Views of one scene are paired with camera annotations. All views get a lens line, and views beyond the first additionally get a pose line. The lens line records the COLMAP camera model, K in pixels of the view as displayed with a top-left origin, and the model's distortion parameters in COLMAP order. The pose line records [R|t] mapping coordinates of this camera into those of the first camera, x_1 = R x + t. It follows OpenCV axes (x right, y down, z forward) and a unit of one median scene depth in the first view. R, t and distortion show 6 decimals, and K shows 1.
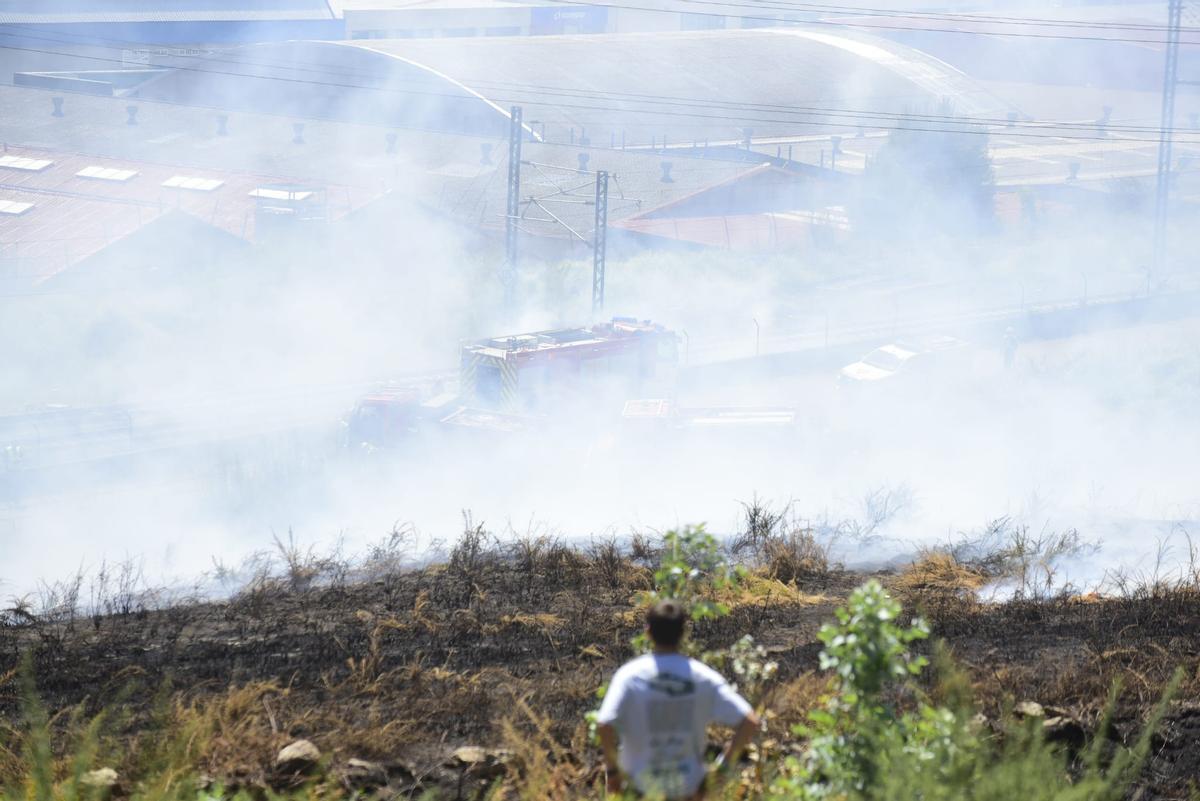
lens RADIAL K [[5453.8, 0, 600.0], [0, 5453.8, 400.5], [0, 0, 1]] dist [1.360448, 9.483811]
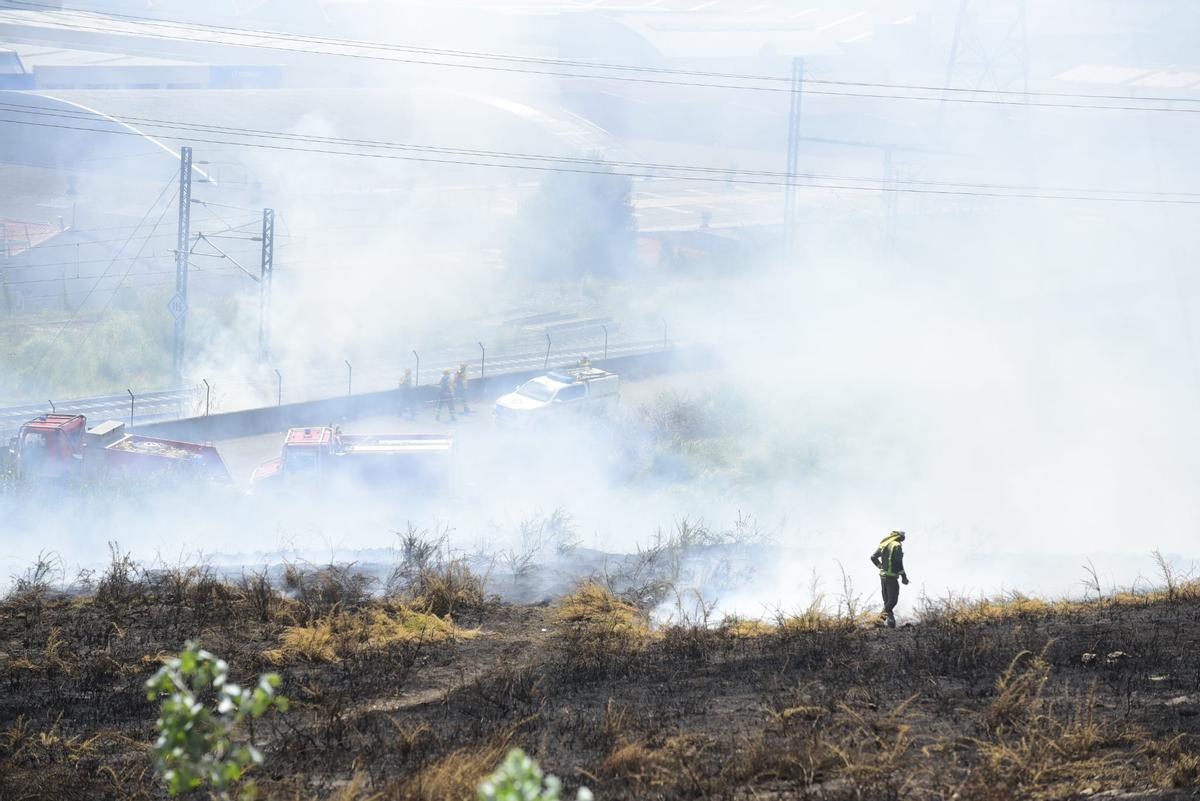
lens RADIAL K [[4820.3, 0, 600.0], [0, 4820.3, 400.5], [0, 0, 1]] dist [0.903471, 5.293710]
pose [[0.997811, 0.004662, 0.065962, 0.004687], [-0.004299, 0.999975, -0.005638, -0.000584], [-0.065987, 0.005342, 0.997806, 0.124046]]
